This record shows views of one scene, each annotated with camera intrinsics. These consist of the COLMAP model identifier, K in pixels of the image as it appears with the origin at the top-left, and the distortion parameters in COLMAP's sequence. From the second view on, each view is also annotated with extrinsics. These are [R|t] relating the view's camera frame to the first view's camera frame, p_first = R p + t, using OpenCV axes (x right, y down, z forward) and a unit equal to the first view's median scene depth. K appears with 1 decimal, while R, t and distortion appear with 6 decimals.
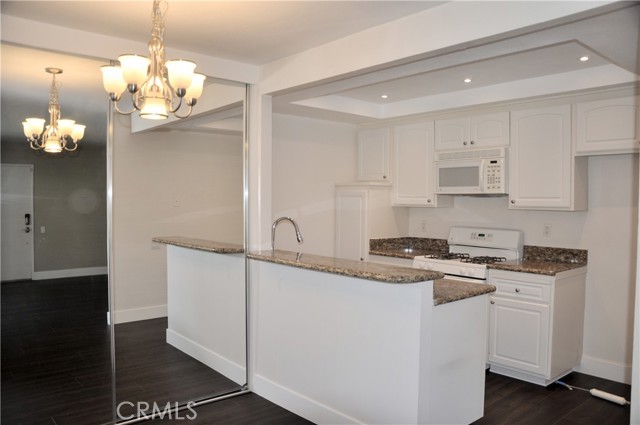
lens RADIAL K [[523.2, 0, 320.0], [0, 523.2, 212.5], [0, 0, 1]] dist [-0.145551, 0.158872]
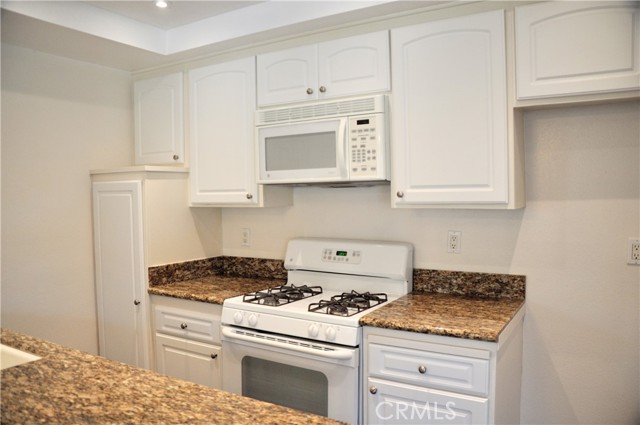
lens RADIAL K [[523.2, 0, 320.0], [0, 523.2, 212.5], [0, 0, 1]] dist [-0.145551, 0.158872]
pose [[0.953824, -0.035404, 0.298272, 0.123066], [0.031592, 0.999346, 0.017591, -0.013546], [-0.298700, -0.007356, 0.954319, 0.473273]]
